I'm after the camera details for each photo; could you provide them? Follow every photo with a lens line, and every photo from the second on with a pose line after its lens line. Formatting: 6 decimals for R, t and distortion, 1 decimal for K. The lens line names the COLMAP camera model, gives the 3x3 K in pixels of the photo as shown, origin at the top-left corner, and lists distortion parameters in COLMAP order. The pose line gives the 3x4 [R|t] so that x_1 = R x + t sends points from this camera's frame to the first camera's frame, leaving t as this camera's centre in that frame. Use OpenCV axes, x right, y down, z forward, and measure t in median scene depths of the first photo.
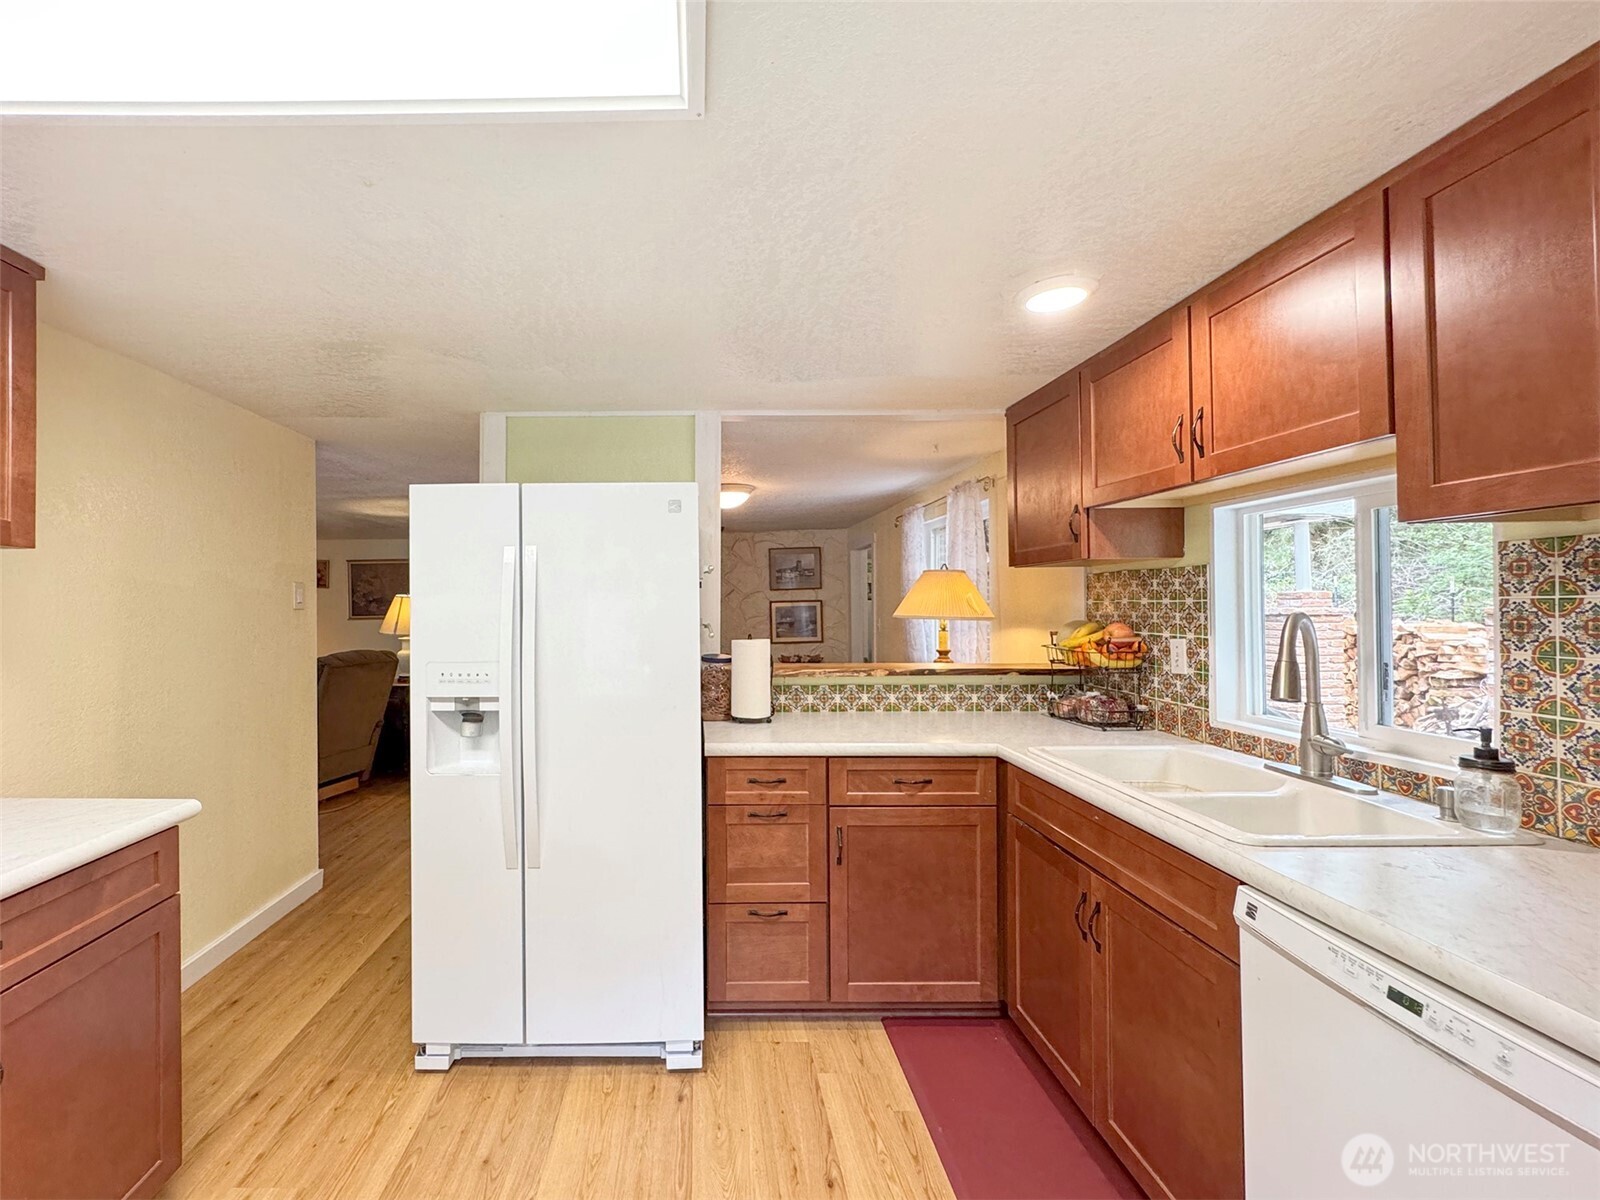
lens RADIAL K [[695.6, 0, 693.0], [0, 695.6, 596.5], [0, 0, 1]] dist [0.001378, 0.000503]
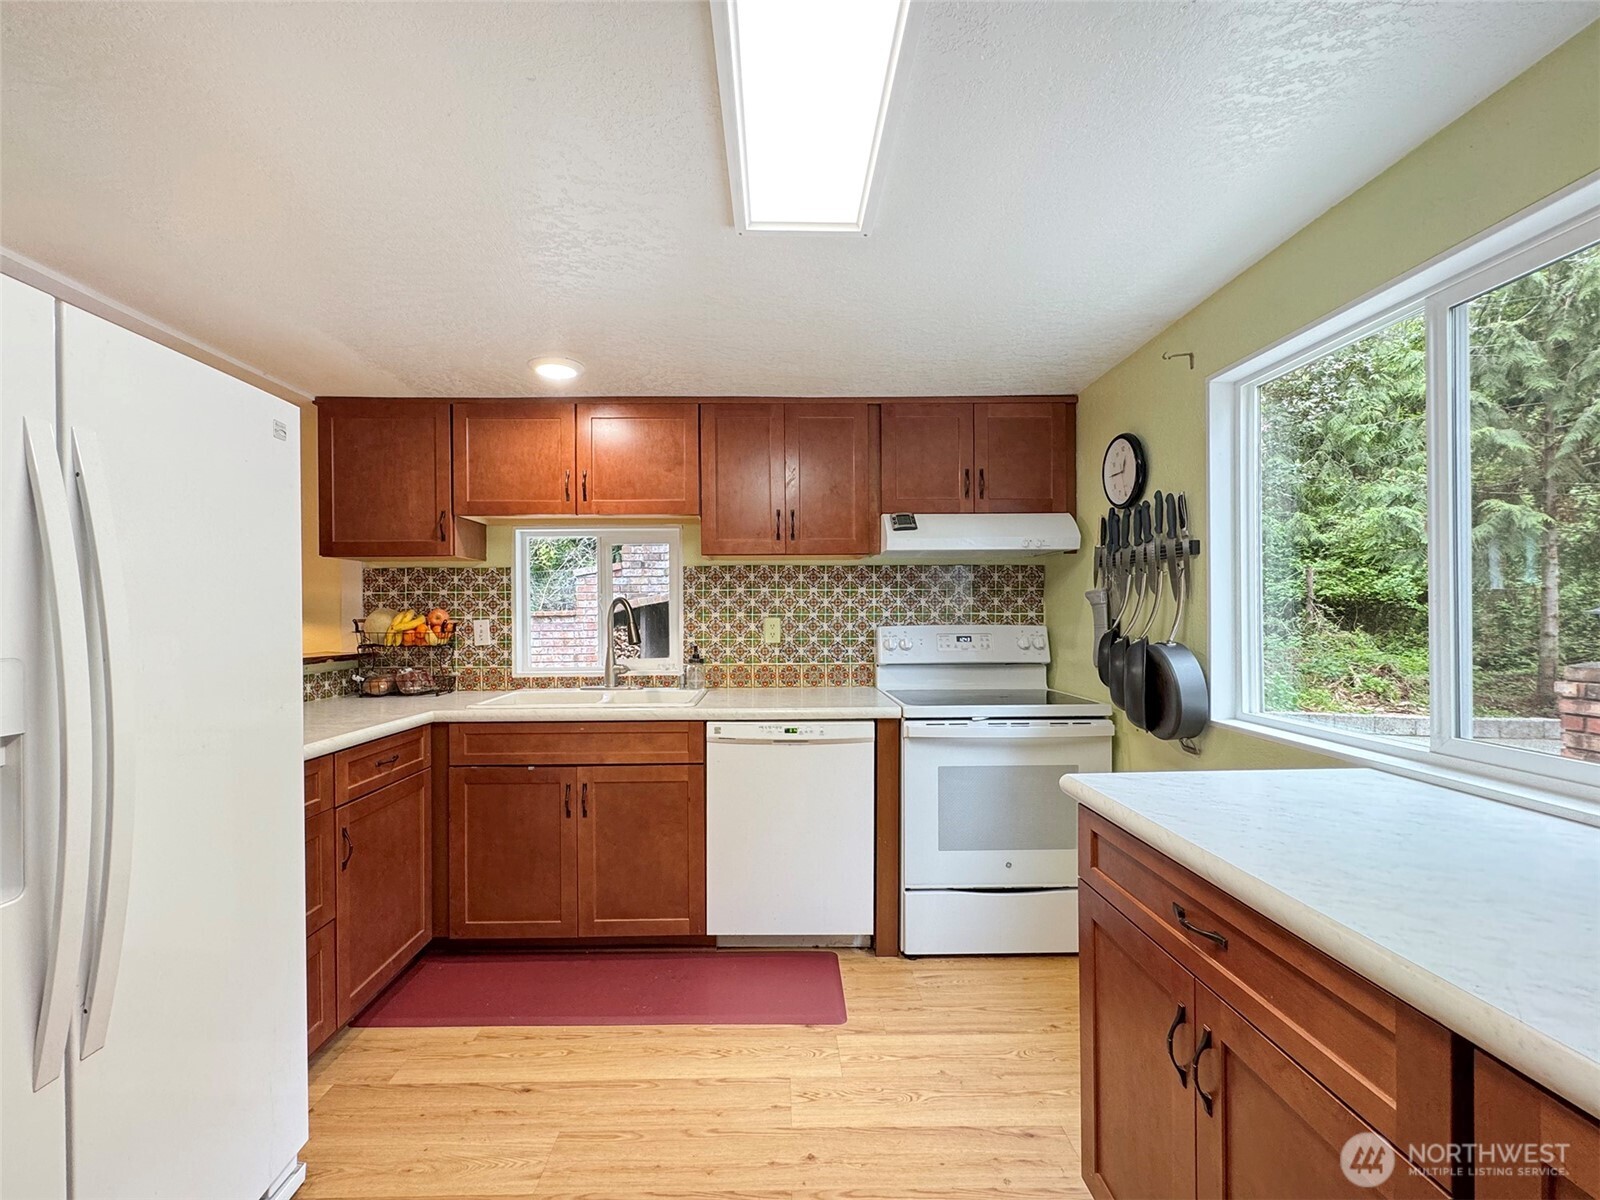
lens RADIAL K [[652.4, 0, 797.1], [0, 652.4, 612.9], [0, 0, 1]] dist [0.003077, -0.000298]
pose [[-0.027161, 0.007689, 0.999602, -0.640251], [-0.004367, 0.999960, -0.007810, 0.057510], [-0.999622, -0.004578, -0.027126, 0.435564]]
